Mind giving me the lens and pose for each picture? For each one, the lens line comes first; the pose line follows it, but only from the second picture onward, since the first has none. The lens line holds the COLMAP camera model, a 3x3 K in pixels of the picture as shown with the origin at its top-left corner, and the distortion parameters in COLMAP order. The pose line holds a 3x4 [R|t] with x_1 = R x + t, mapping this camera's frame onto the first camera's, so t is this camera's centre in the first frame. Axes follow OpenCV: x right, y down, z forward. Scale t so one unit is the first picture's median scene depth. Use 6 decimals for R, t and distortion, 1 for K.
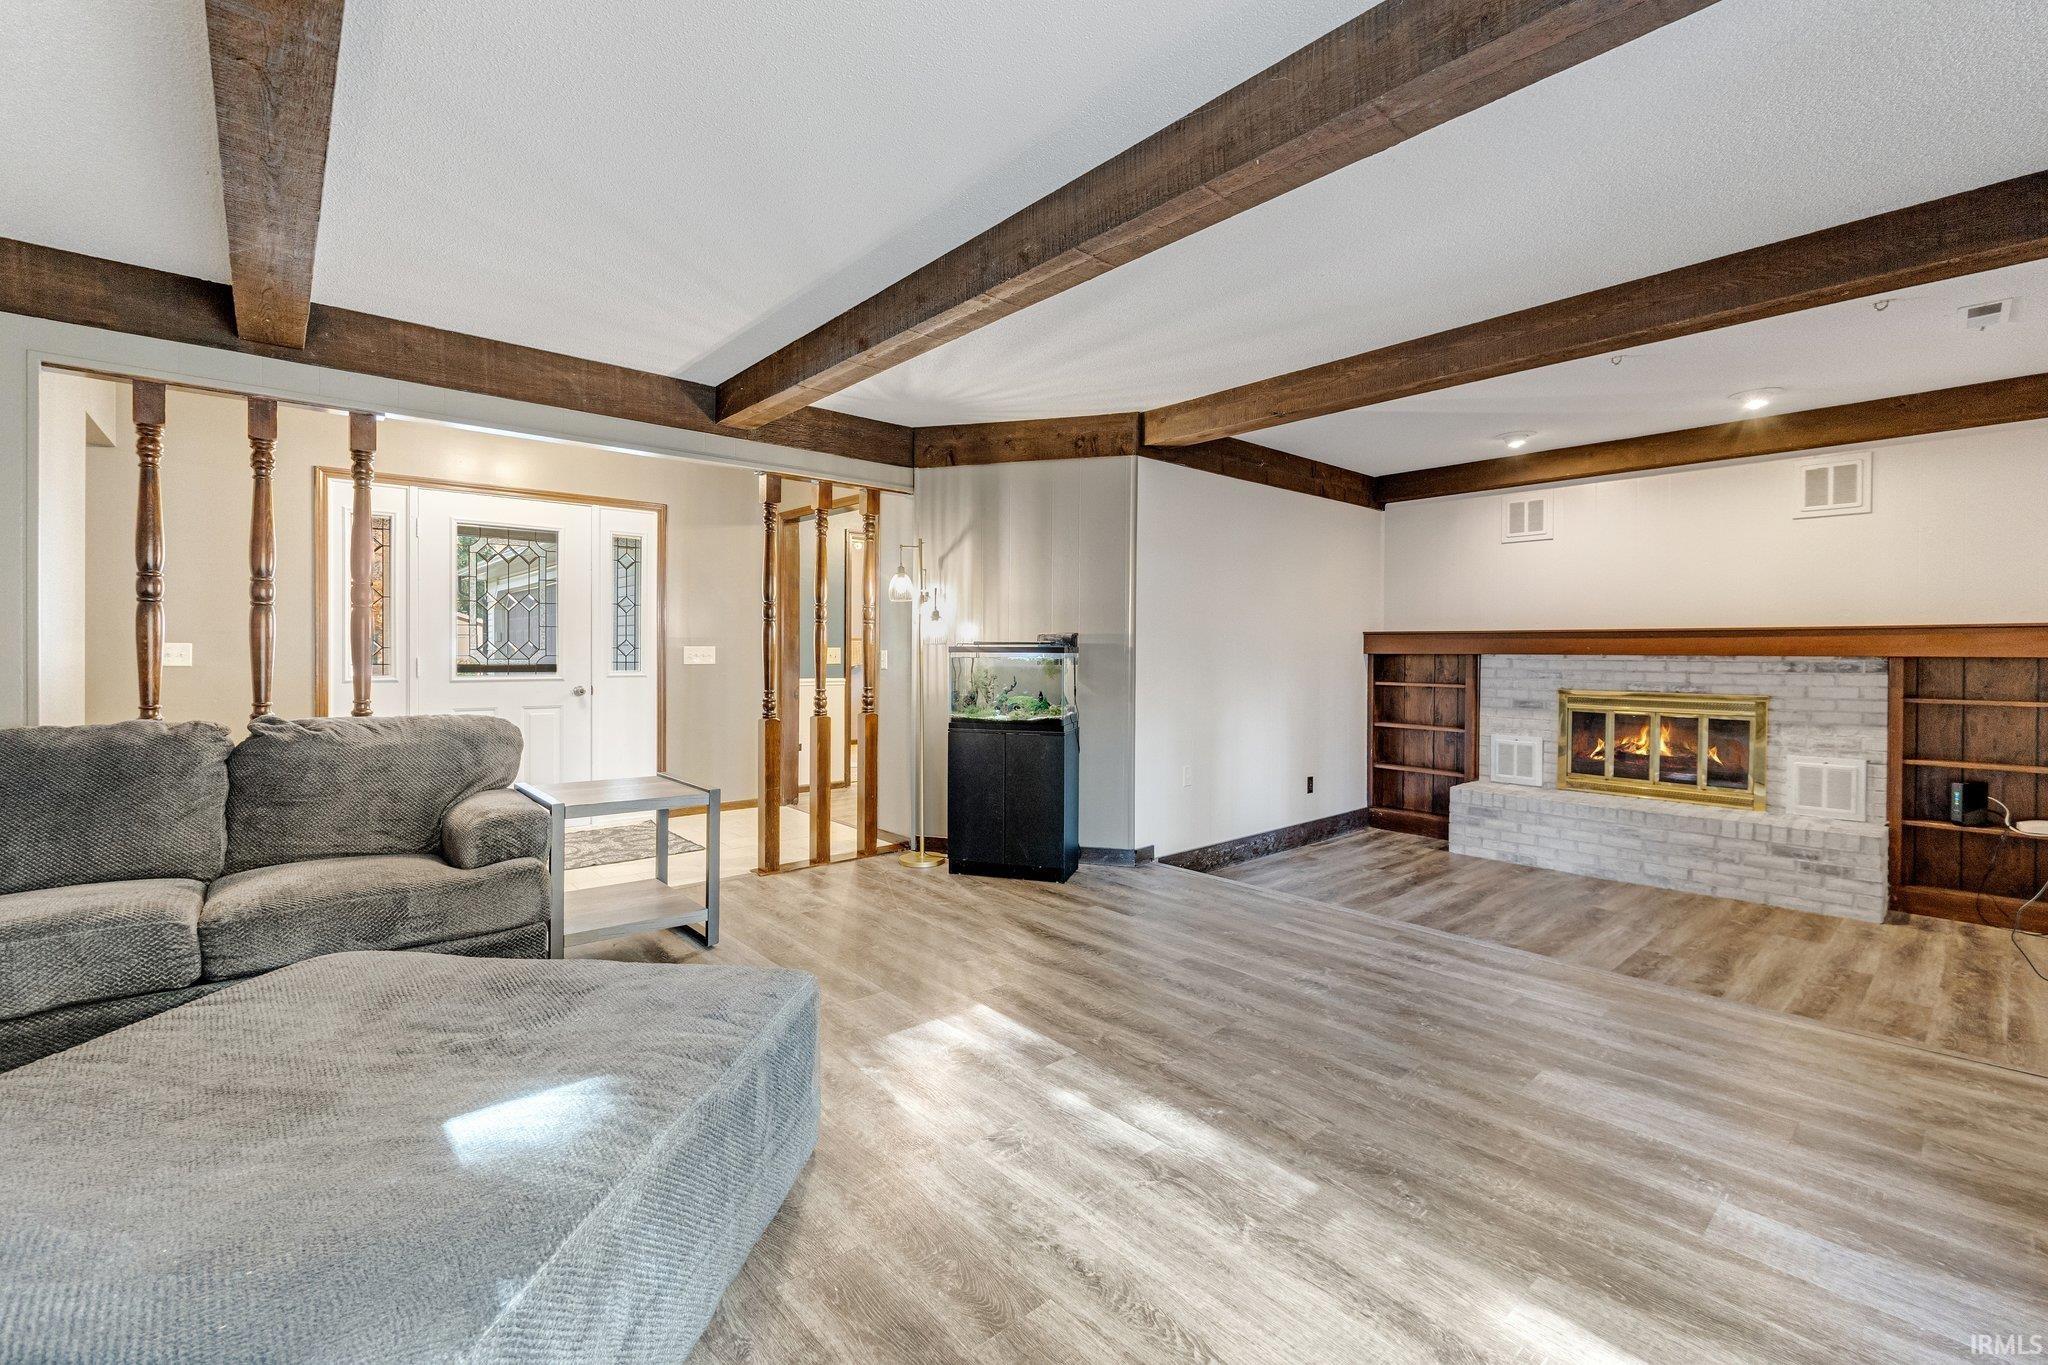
lens RADIAL K [[879.0, 0, 1037.4], [0, 879.0, 671.7], [0, 0, 1]] dist [-0.011988, 0.000244]
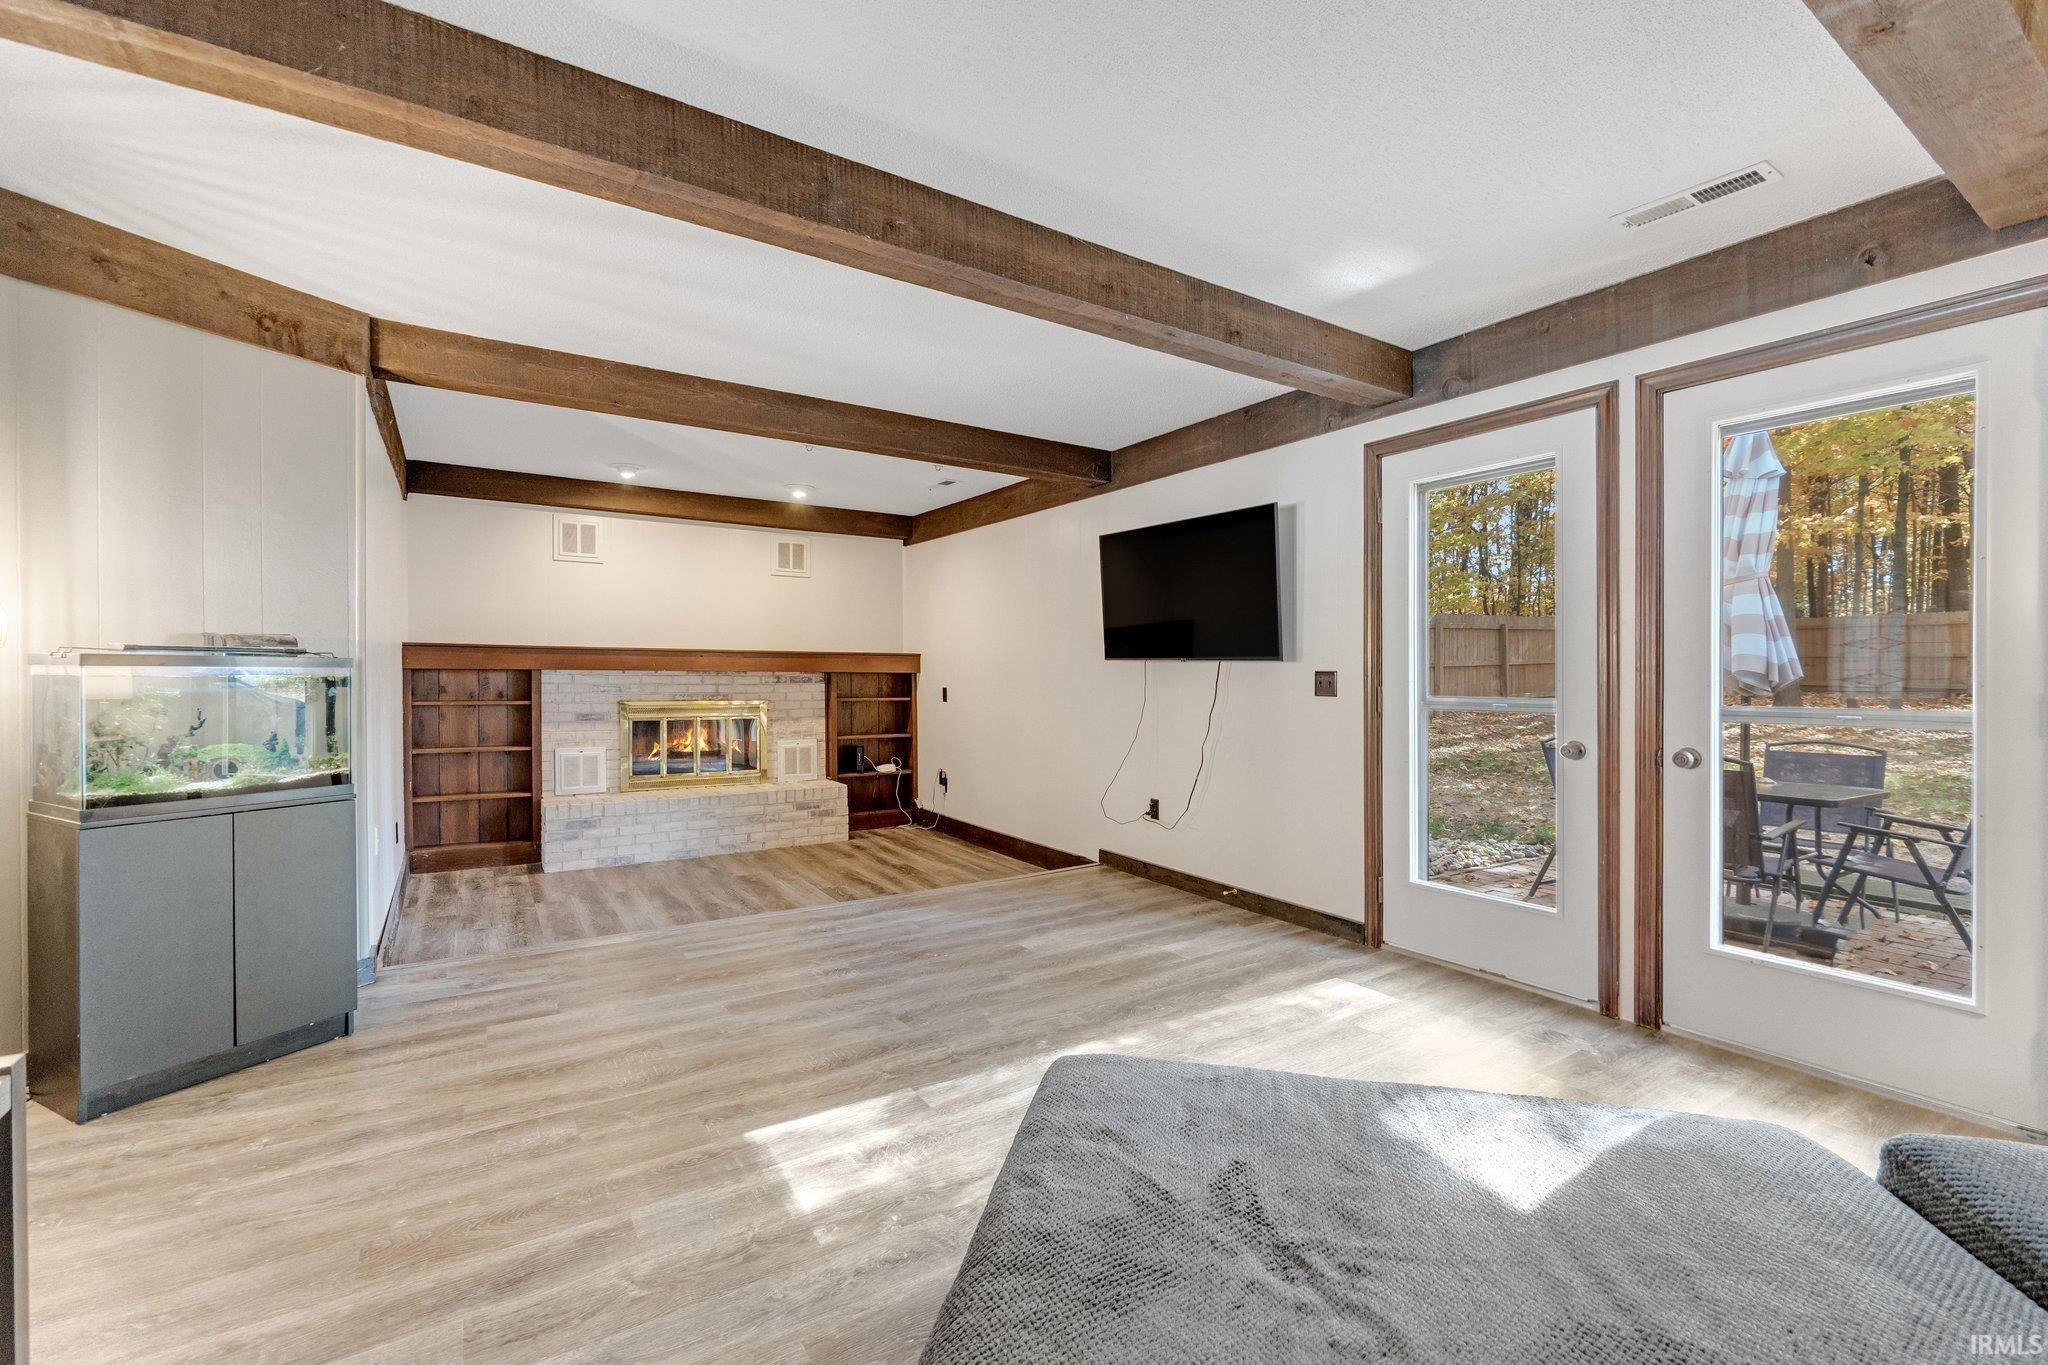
lens RADIAL K [[846.3, 0, 1033.4], [0, 846.3, 686.6], [0, 0, 1]] dist [-0.001454, -0.000114]
pose [[0.142272, -0.018278, 0.989659, -0.444892], [0.016081, 0.999740, 0.016152, -0.008831], [-0.989697, 0.013617, 0.142529, 0.384565]]
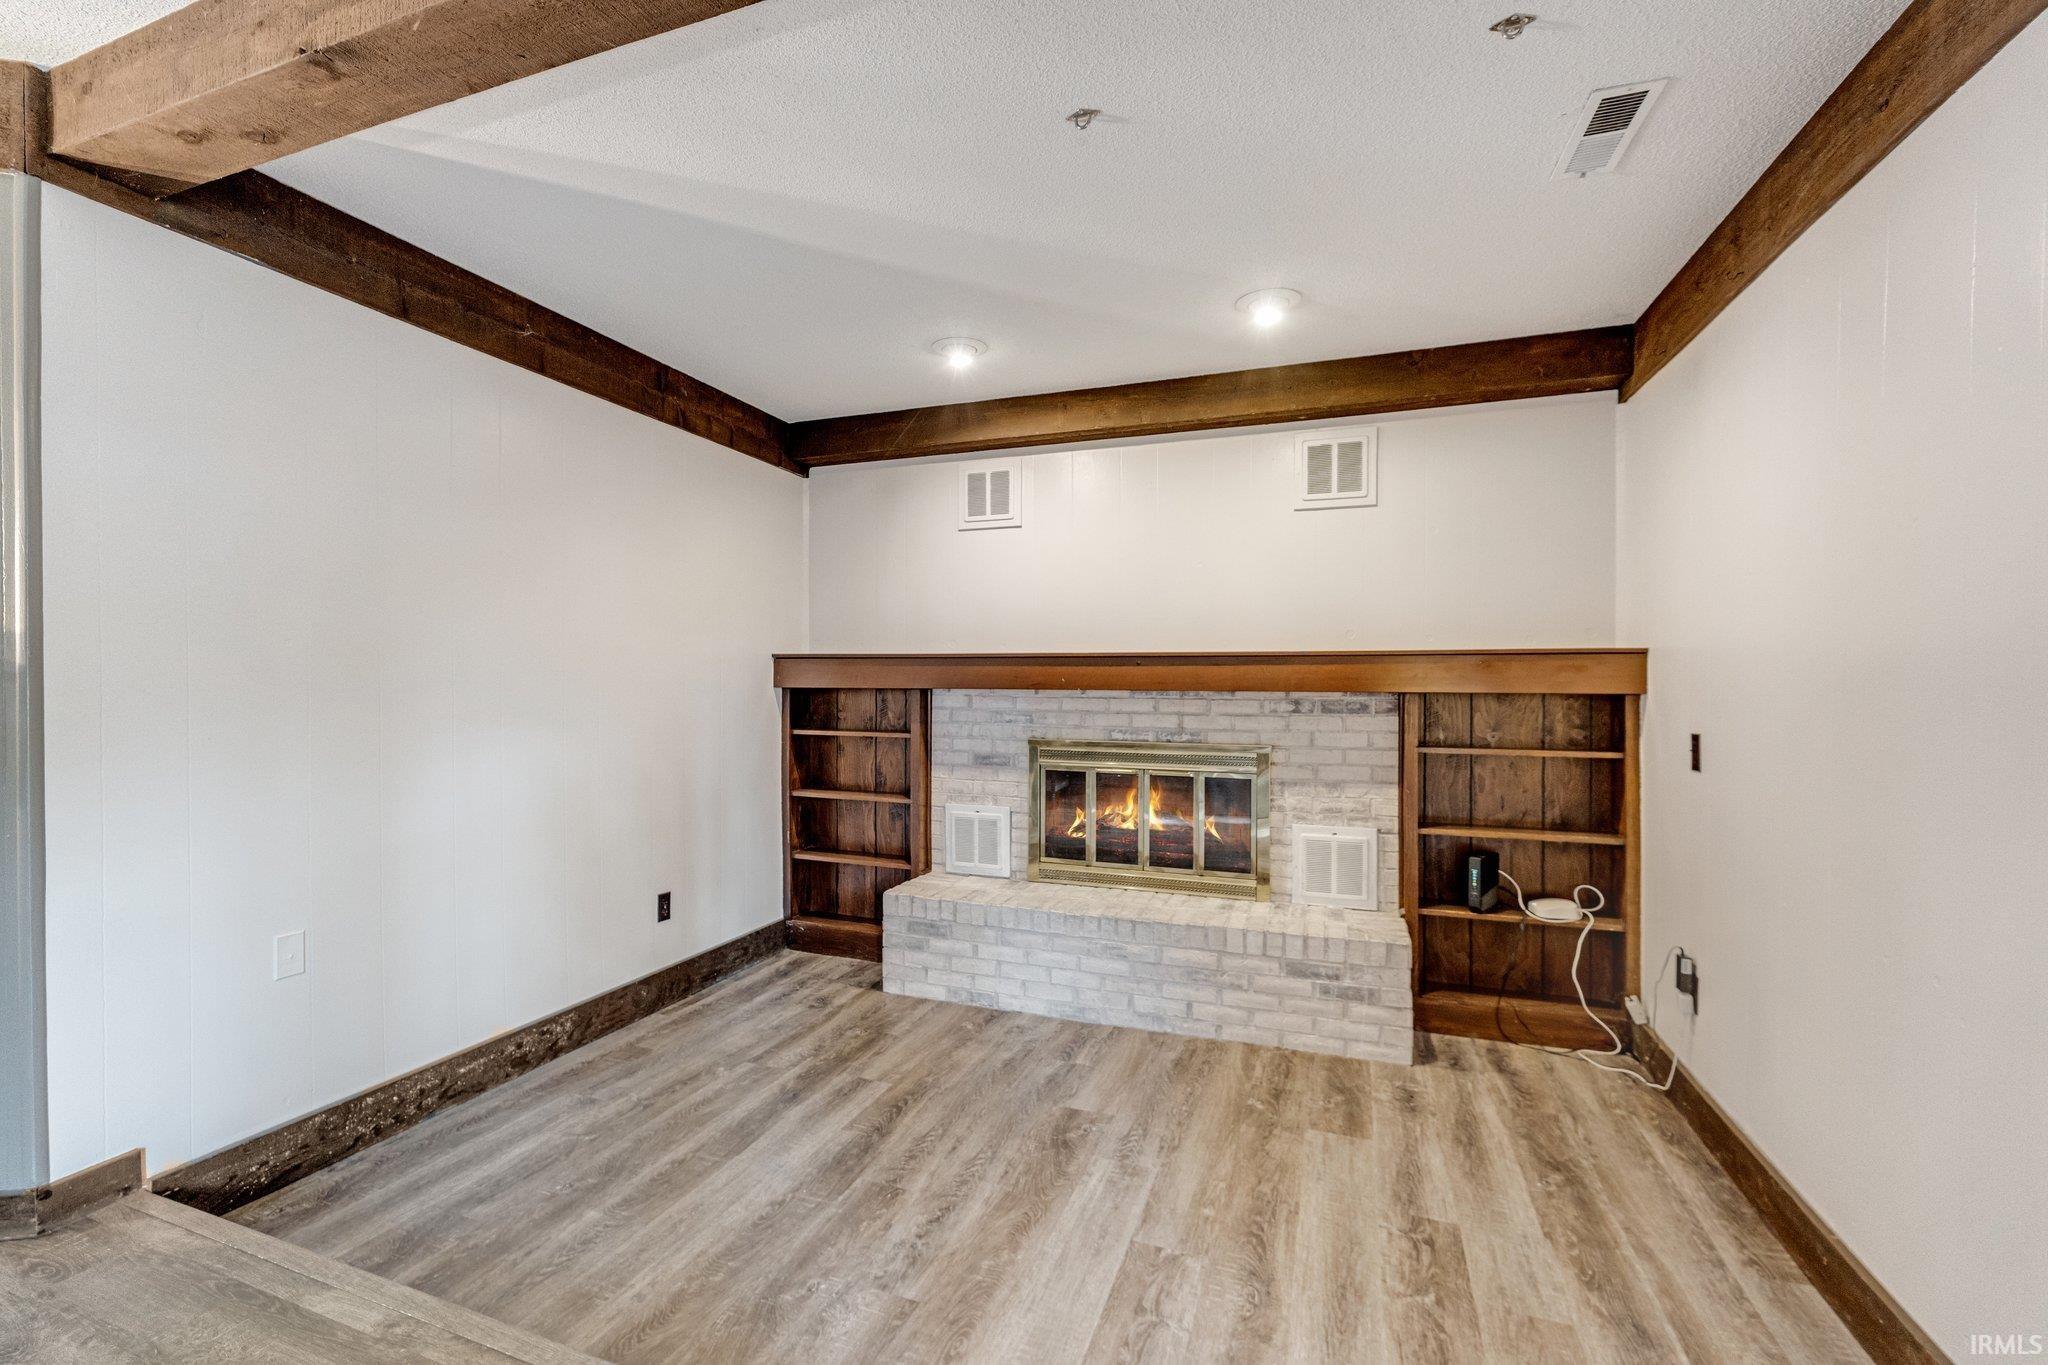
lens RADIAL K [[866.6, 0, 1017.3], [0, 866.6, 688.6], [0, 0, 1]] dist [-0.001137, -0.000488]
pose [[0.888097, 0.000833, 0.459656, 0.308838], [0.007692, 0.999831, -0.016674, -0.009831], [-0.459592, 0.018343, 0.887941, 0.444999]]
